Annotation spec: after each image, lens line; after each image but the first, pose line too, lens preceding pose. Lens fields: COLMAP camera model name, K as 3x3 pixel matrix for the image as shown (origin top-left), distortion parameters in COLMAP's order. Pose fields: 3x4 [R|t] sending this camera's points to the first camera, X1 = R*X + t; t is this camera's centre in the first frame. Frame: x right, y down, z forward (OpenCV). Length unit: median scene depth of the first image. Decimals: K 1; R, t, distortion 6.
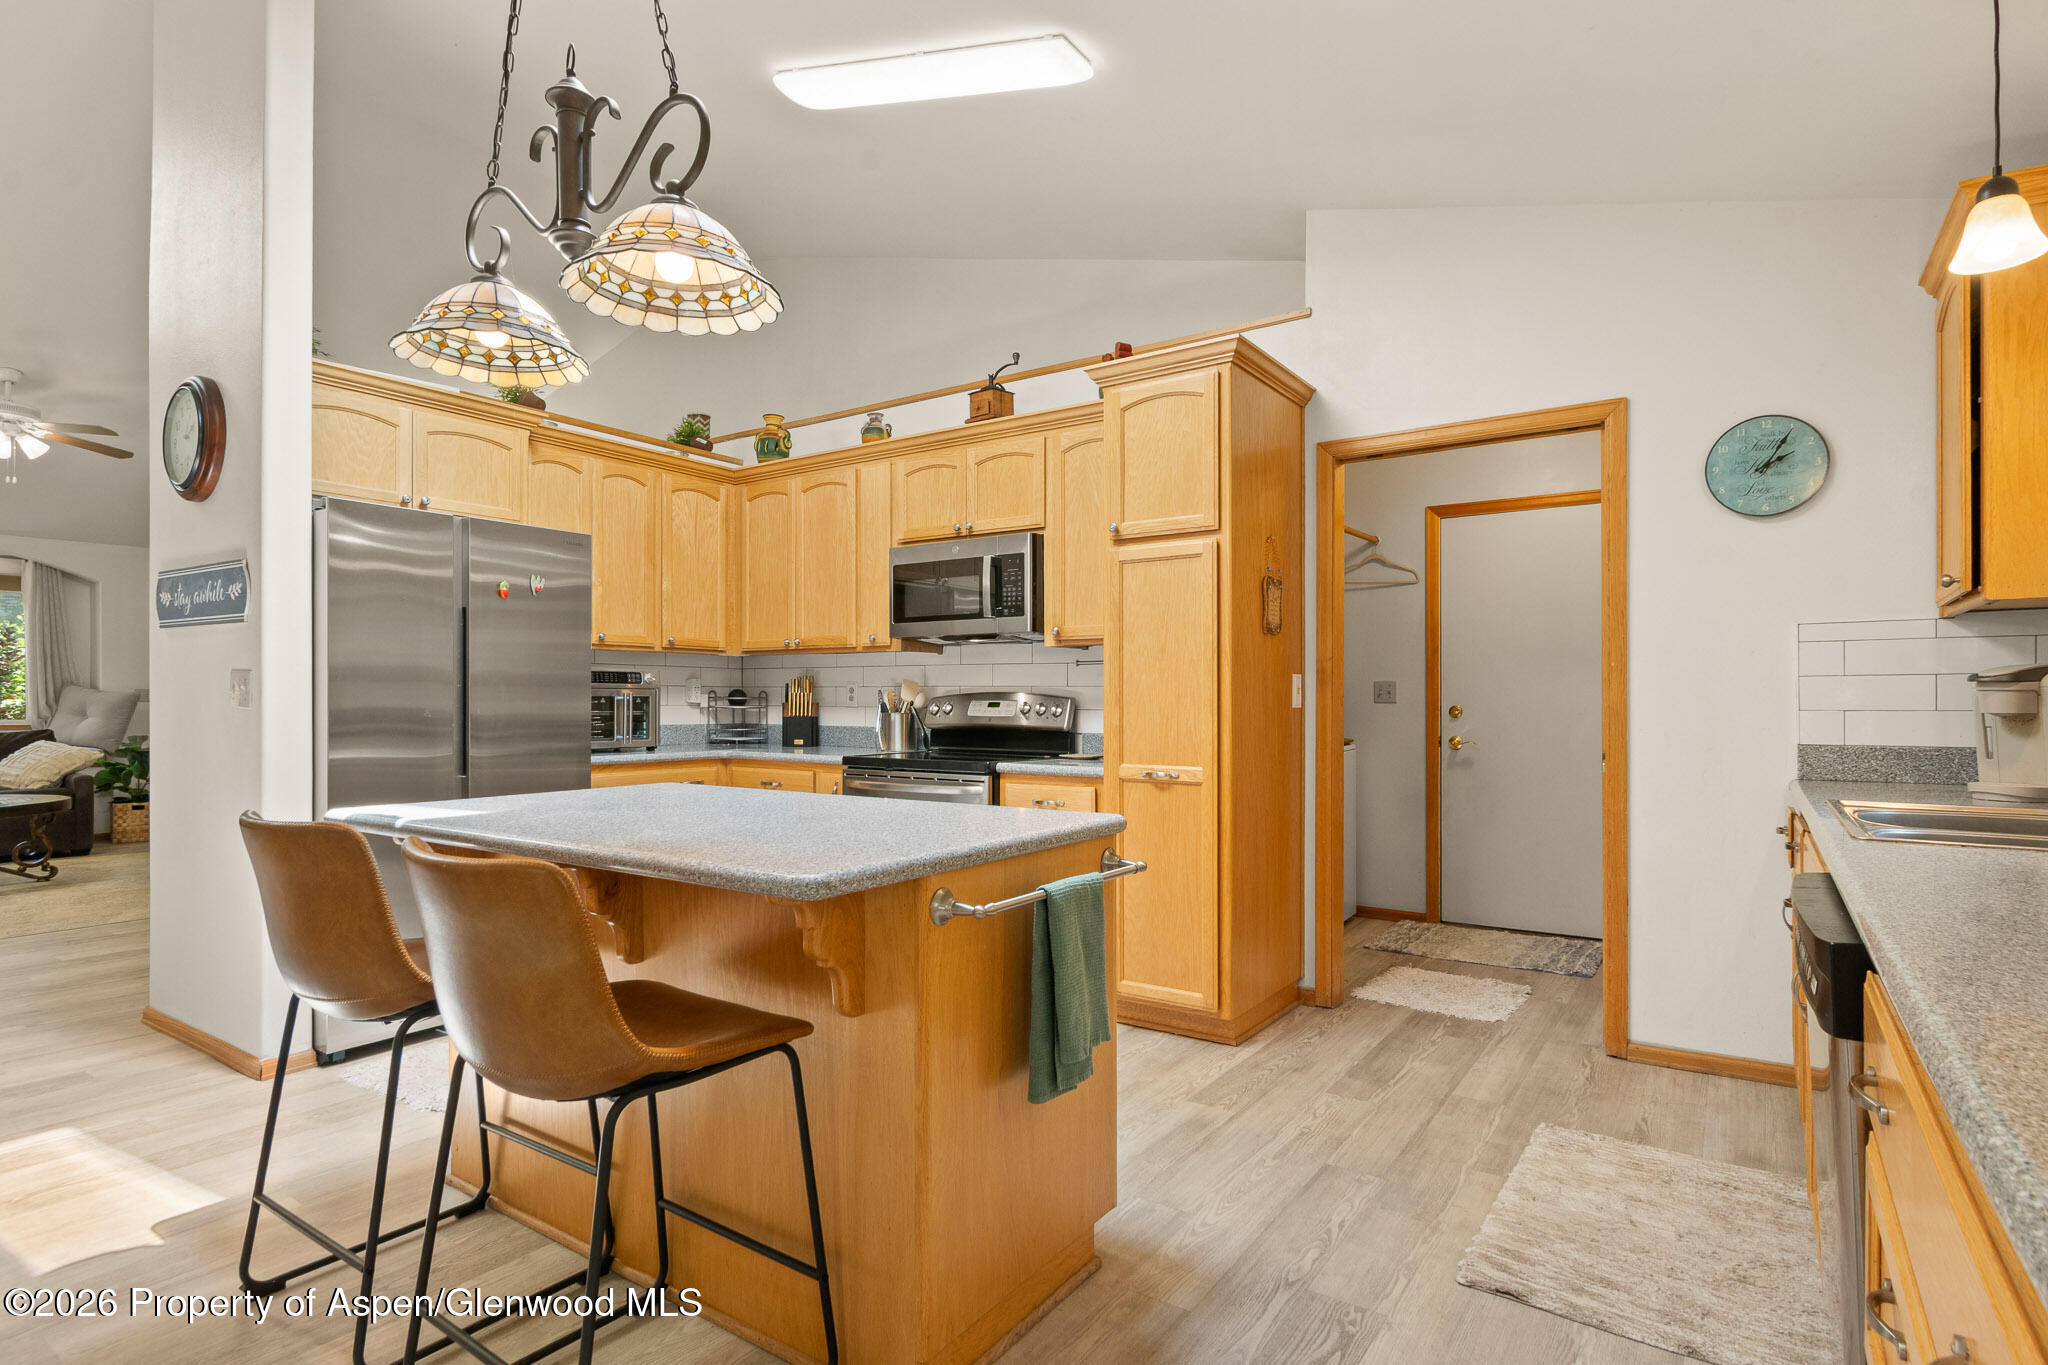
lens RADIAL K [[1028.9, 0, 989.0], [0, 1028.9, 703.2], [0, 0, 1]] dist [0.003635, 0.000158]
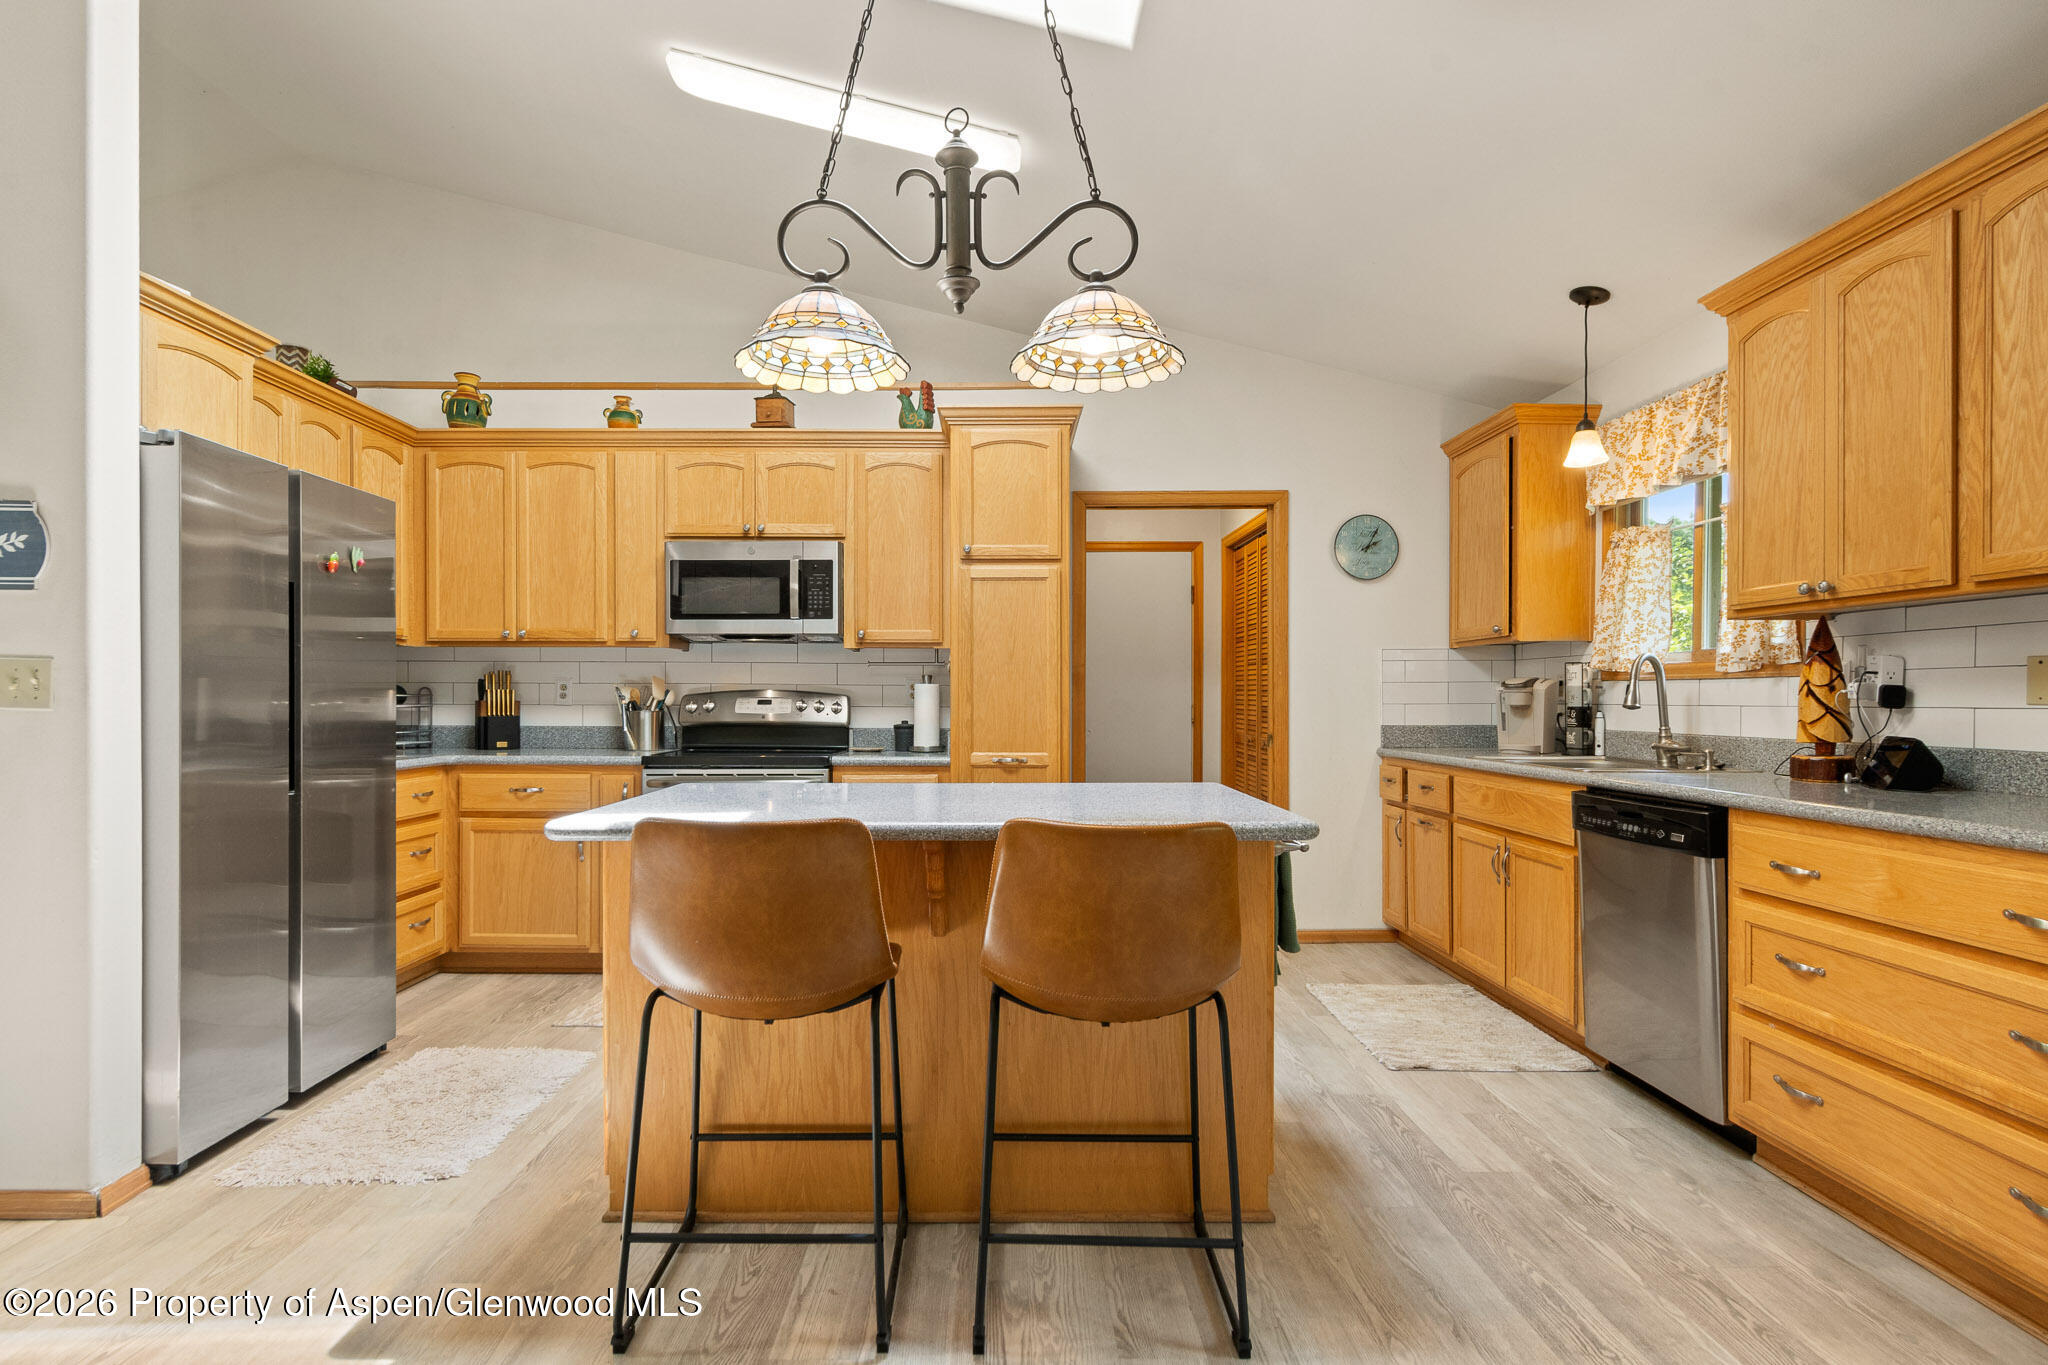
lens RADIAL K [[1028.9, 0, 989.0], [0, 1028.9, 703.2], [0, 0, 1]] dist [0.003635, 0.000158]
pose [[0.826585, -0.005660, 0.562783, -0.429918], [0.002288, 0.999975, 0.006697, -0.004126], [-0.562807, -0.004248, 0.826578, 0.023095]]
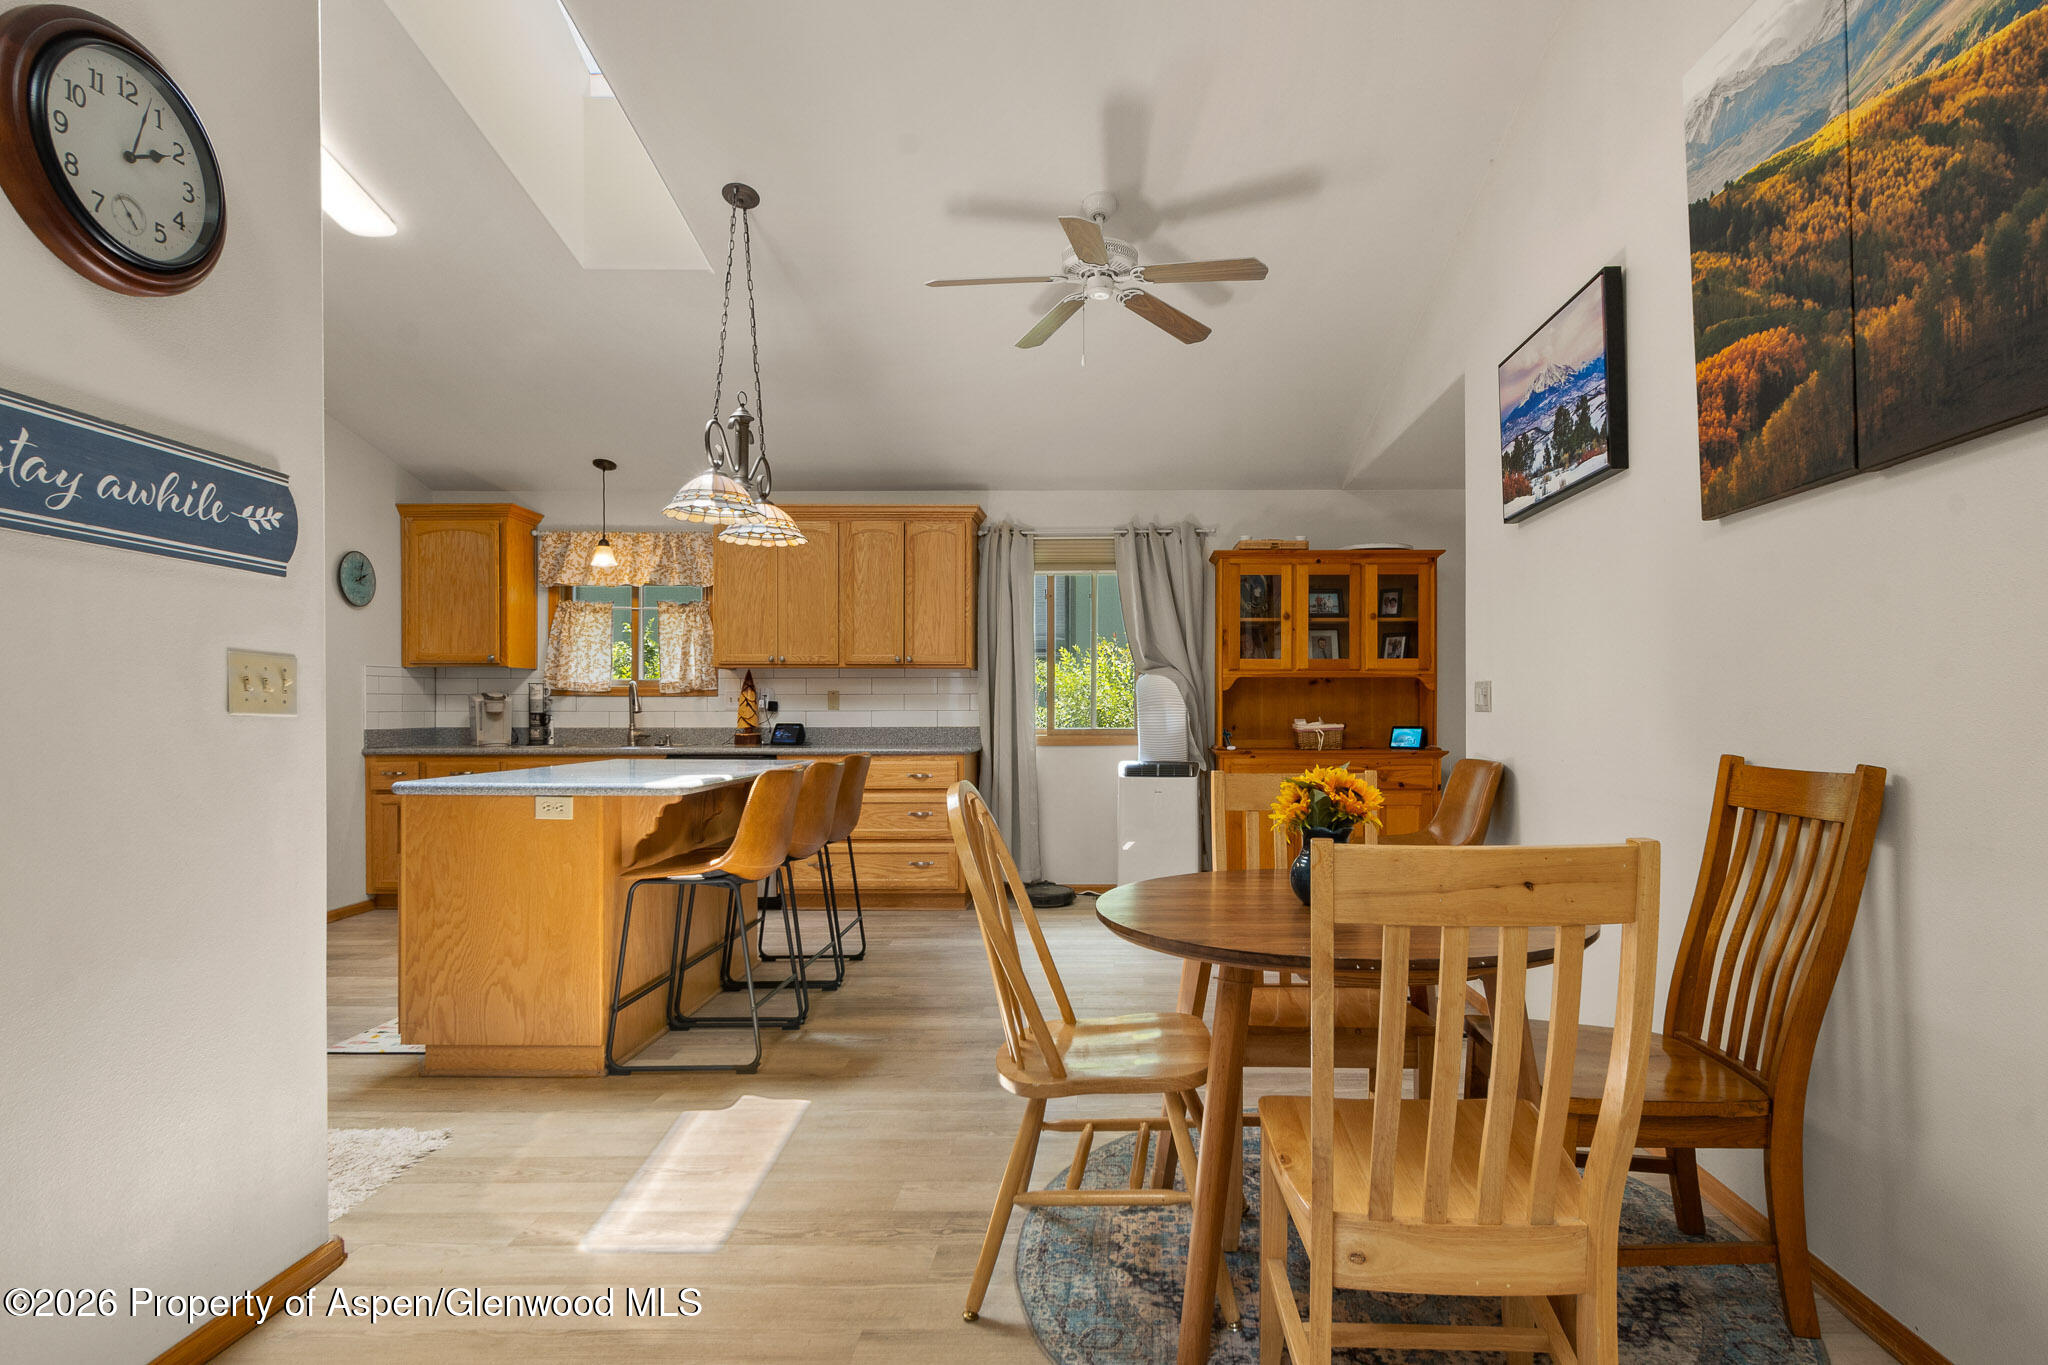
lens RADIAL K [[1054.1, 0, 1024.0], [0, 1054.1, 700.6], [0, 0, 1]] dist [0.000045, -0.001280]
pose [[-0.493200, 0.003370, 0.869910, -1.058734], [-0.002949, 0.999980, -0.005545, -0.003998], [-0.869911, -0.005300, -0.493180, 0.640251]]
